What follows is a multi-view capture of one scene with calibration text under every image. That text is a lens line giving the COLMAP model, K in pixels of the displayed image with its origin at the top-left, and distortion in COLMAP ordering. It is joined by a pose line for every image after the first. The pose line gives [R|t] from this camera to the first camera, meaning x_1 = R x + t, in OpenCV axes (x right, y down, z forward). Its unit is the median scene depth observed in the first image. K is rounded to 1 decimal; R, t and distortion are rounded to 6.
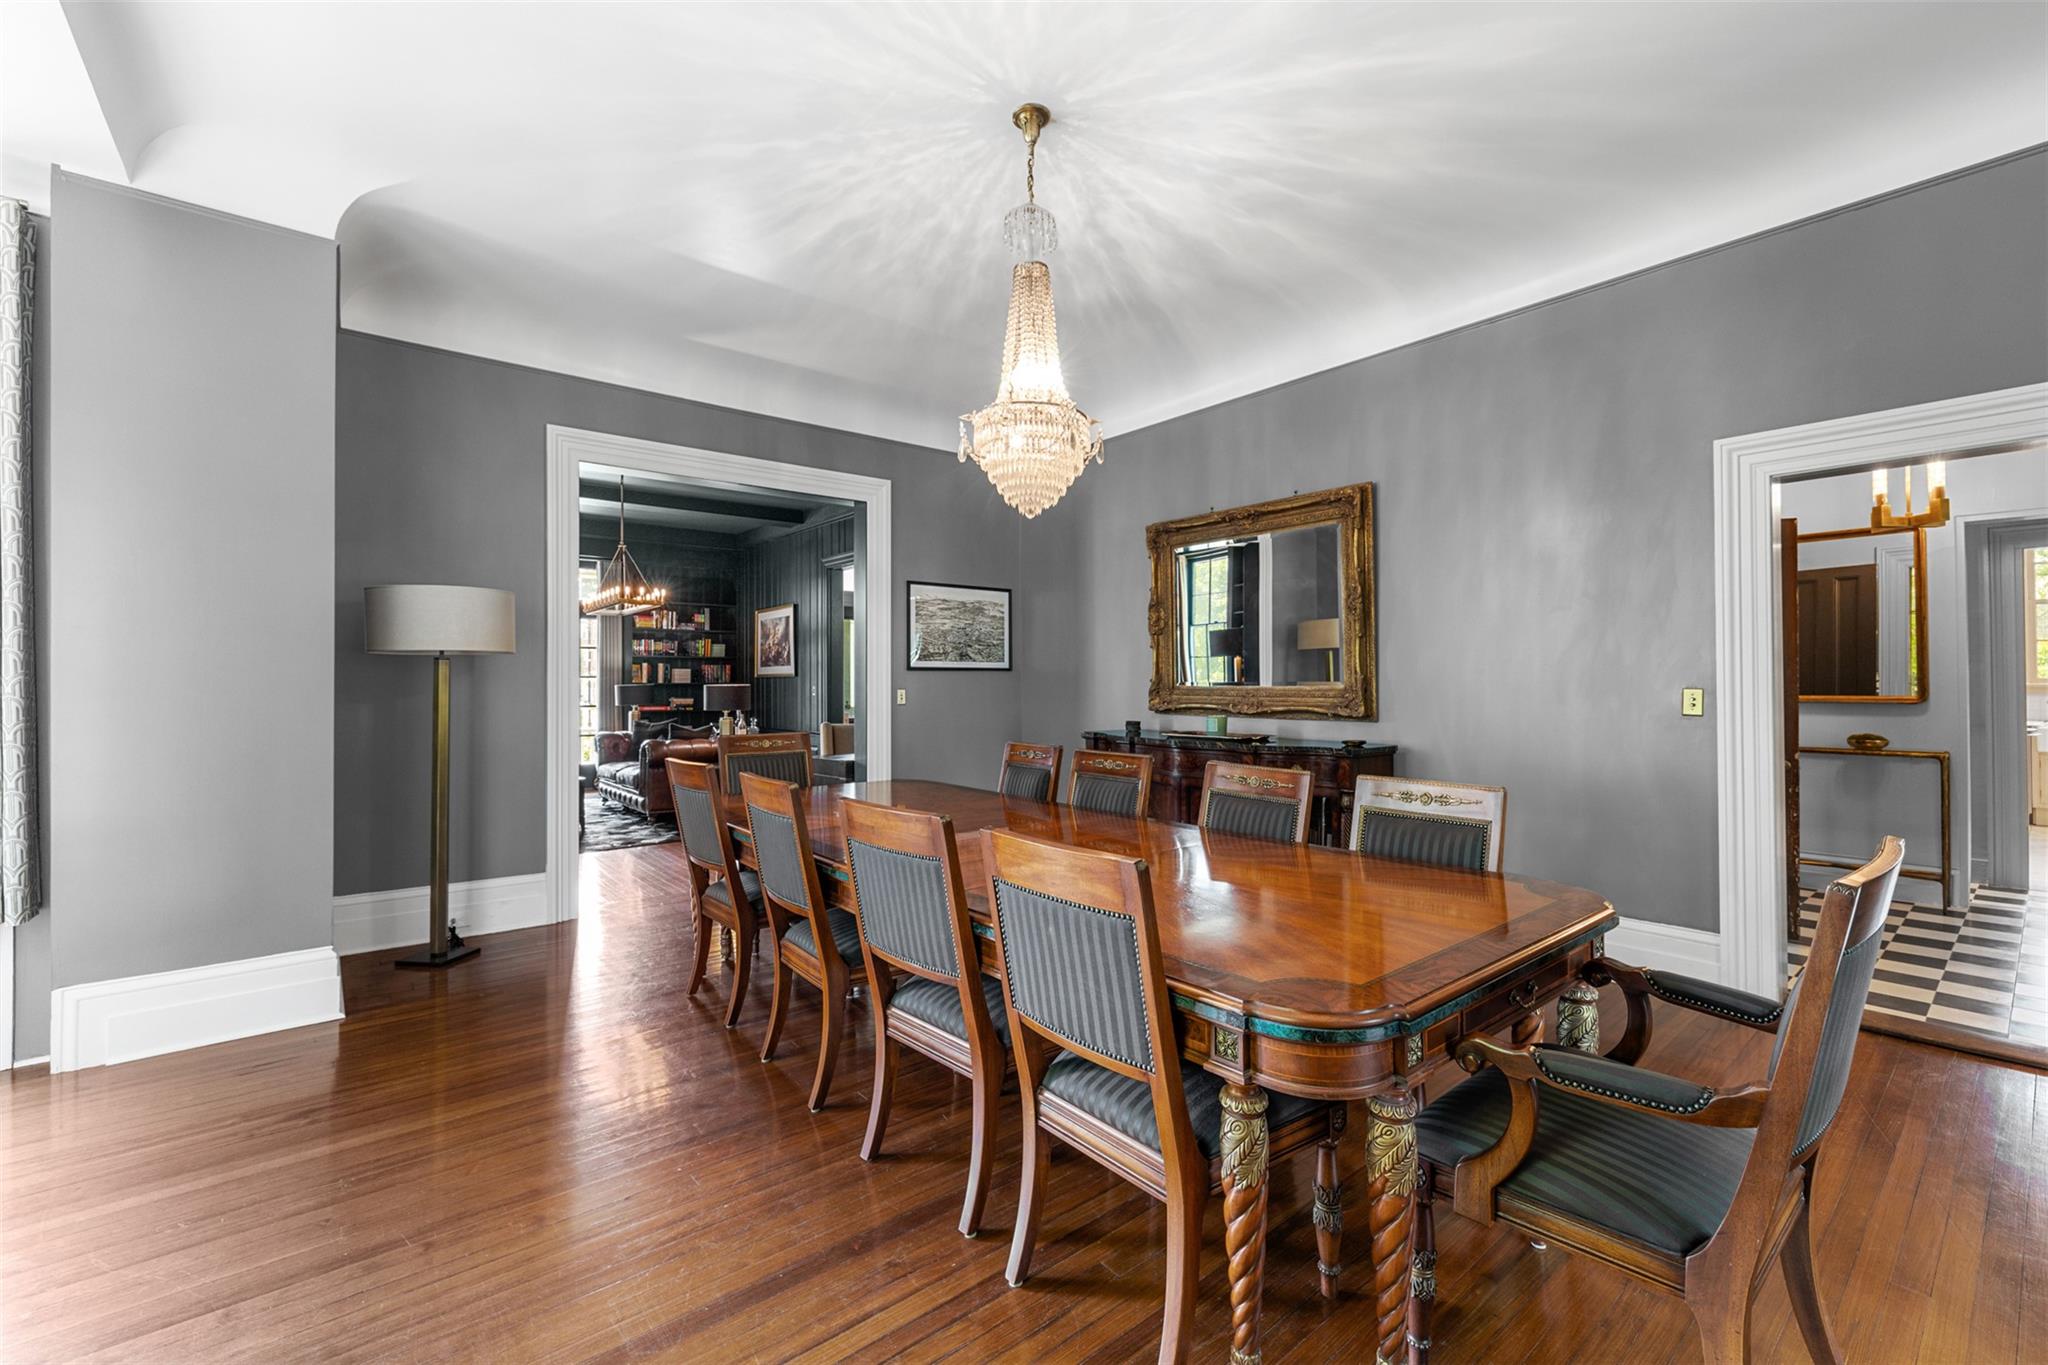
lens RADIAL K [[860.1, 0, 1031.1], [0, 860.1, 669.6], [0, 0, 1]] dist [-0.000064, 0.000113]
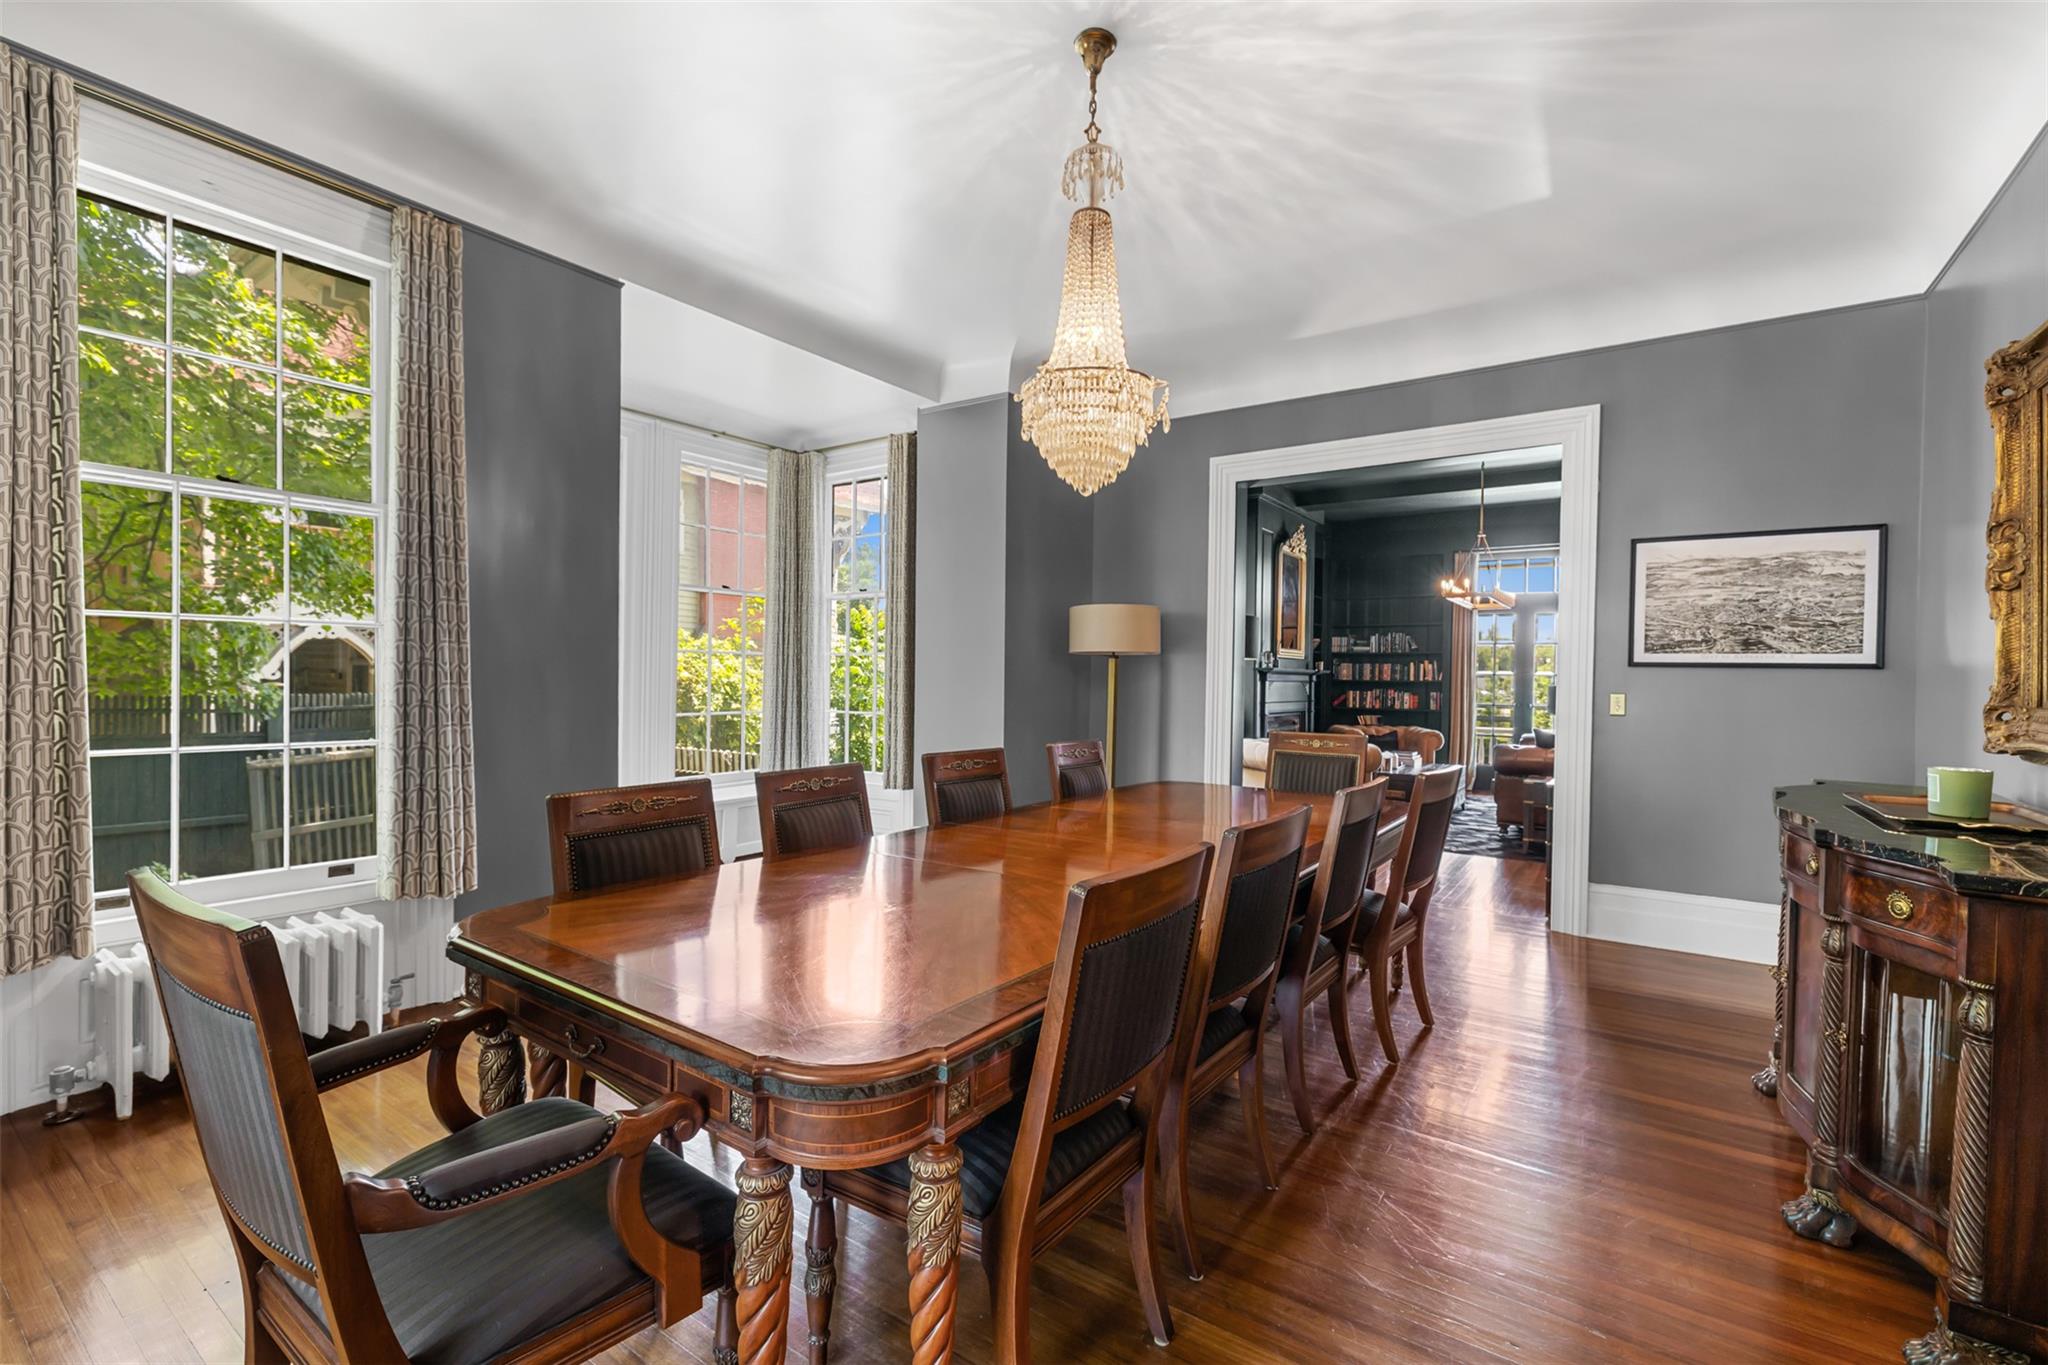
lens RADIAL K [[896.7, 0, 1024.0], [0, 896.7, 682.5], [0, 0, 1]] dist [-0.000475, -0.000016]
pose [[0.267074, 0.016001, -0.963543, 0.459386], [-0.001790, 0.999869, 0.016108, 0.002737], [0.963674, -0.002577, 0.267067, 0.350715]]
